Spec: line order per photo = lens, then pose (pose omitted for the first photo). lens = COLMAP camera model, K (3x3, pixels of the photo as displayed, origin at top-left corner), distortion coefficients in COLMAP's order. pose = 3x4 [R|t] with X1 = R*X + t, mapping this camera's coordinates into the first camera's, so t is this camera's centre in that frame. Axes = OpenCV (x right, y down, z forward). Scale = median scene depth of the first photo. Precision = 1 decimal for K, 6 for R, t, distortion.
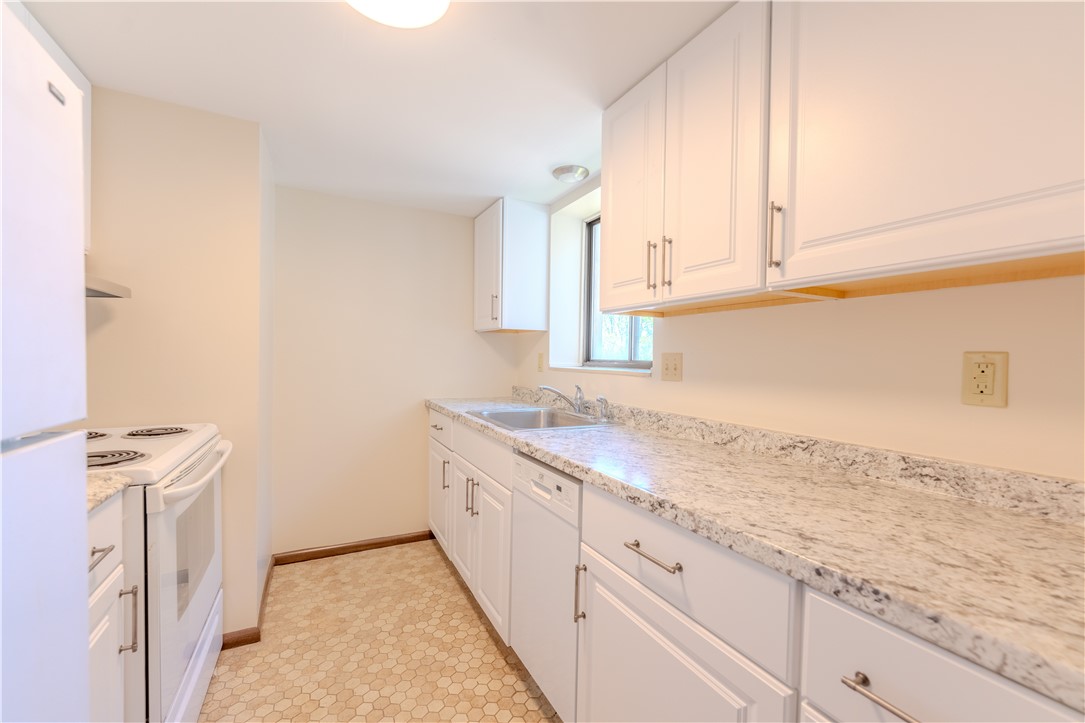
lens RADIAL K [[439.4, 0, 547.5], [0, 439.4, 363.1], [0, 0, 1]] dist [0.000204, -0.000900]
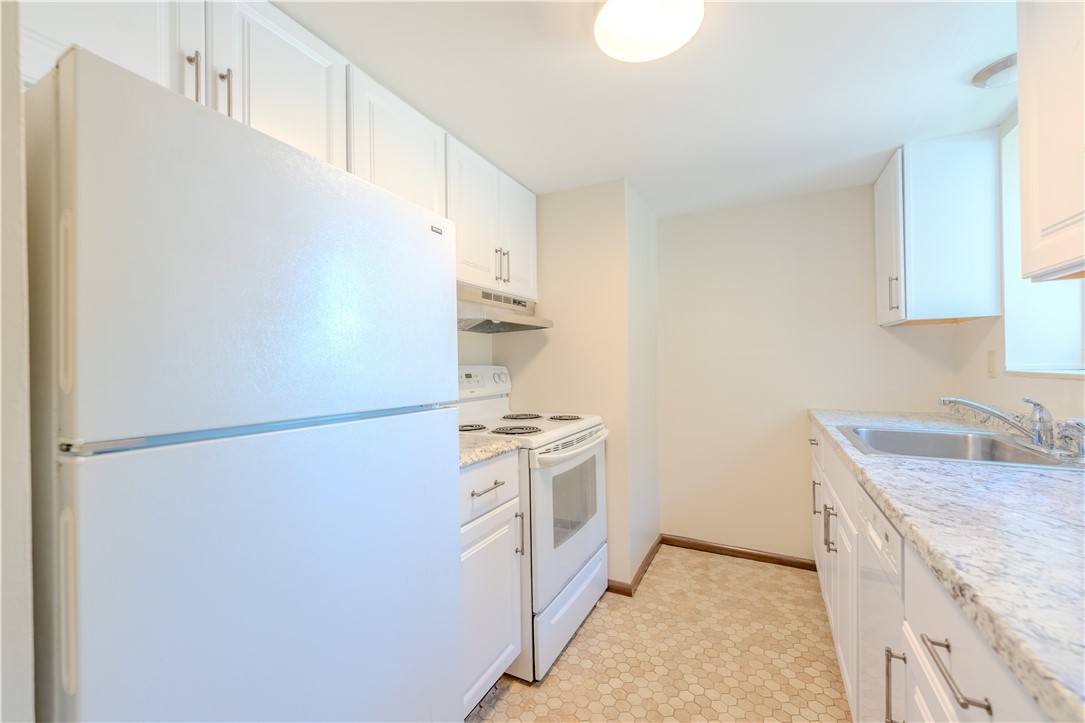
lens RADIAL K [[439.4, 0, 536.6], [0, 439.4, 363.5], [0, 0, 1]] dist [0.000204, -0.000900]
pose [[0.571343, -0.024166, -0.820356, 0.188686], [0.011806, 0.999705, -0.021227, 0.004906], [0.820626, 0.002443, 0.571460, 0.071587]]
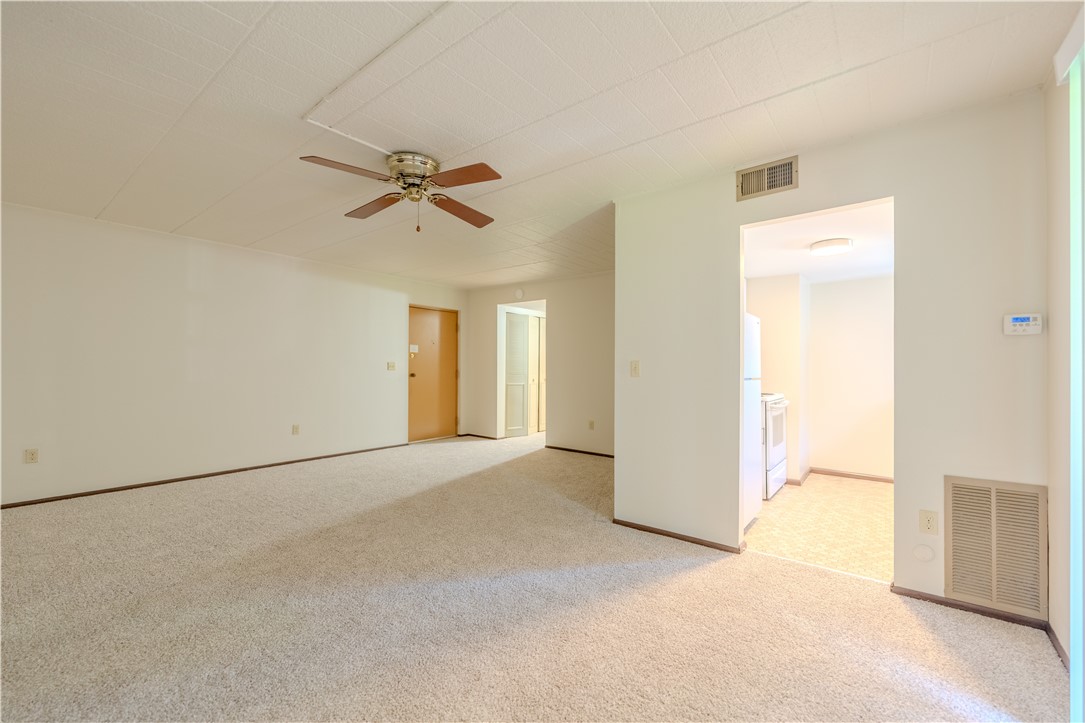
lens RADIAL K [[439.4, 0, 546.4], [0, 439.4, 363.5], [0, 0, 1]] dist [0.000204, -0.000900]
pose [[0.412043, -0.018484, -0.910977, 0.861324], [-0.011147, 0.999617, -0.025325, 0.030580], [0.911096, 0.020590, 0.411680, -1.119473]]
